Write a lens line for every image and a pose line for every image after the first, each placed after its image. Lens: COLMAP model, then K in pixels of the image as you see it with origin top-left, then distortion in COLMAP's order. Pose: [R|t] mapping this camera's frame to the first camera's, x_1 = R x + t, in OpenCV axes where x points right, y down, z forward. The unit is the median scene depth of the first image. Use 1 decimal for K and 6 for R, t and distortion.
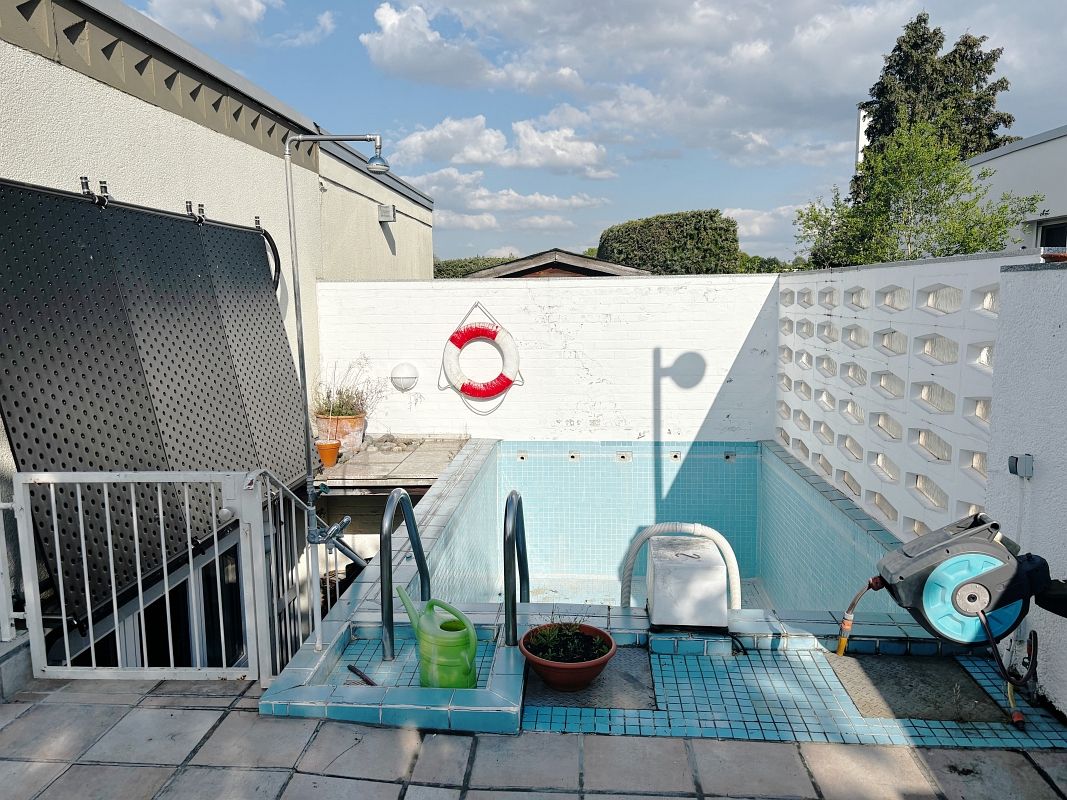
lens RADIAL K [[812.1, 0, 533.6], [0, 812.1, 396.3], [0, 0, 1]] dist [-0.010901, -0.001000]
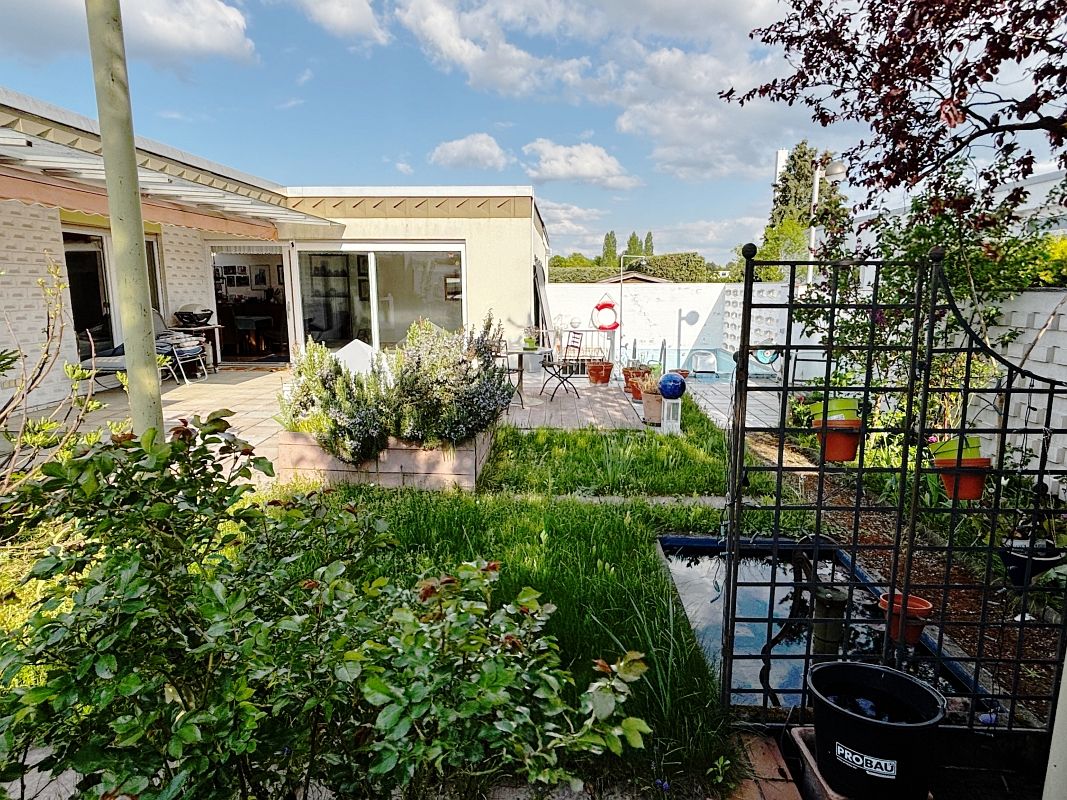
lens RADIAL K [[632.4, 0, 533.4], [0, 632.4, 401.1], [0, 0, 1]] dist [0.006081, 0.000278]
pose [[0.999749, 0.011035, 0.019474, -0.328464], [-0.012018, 0.998621, 0.051097, 0.121751], [-0.018883, -0.051318, 0.998504, -0.973339]]
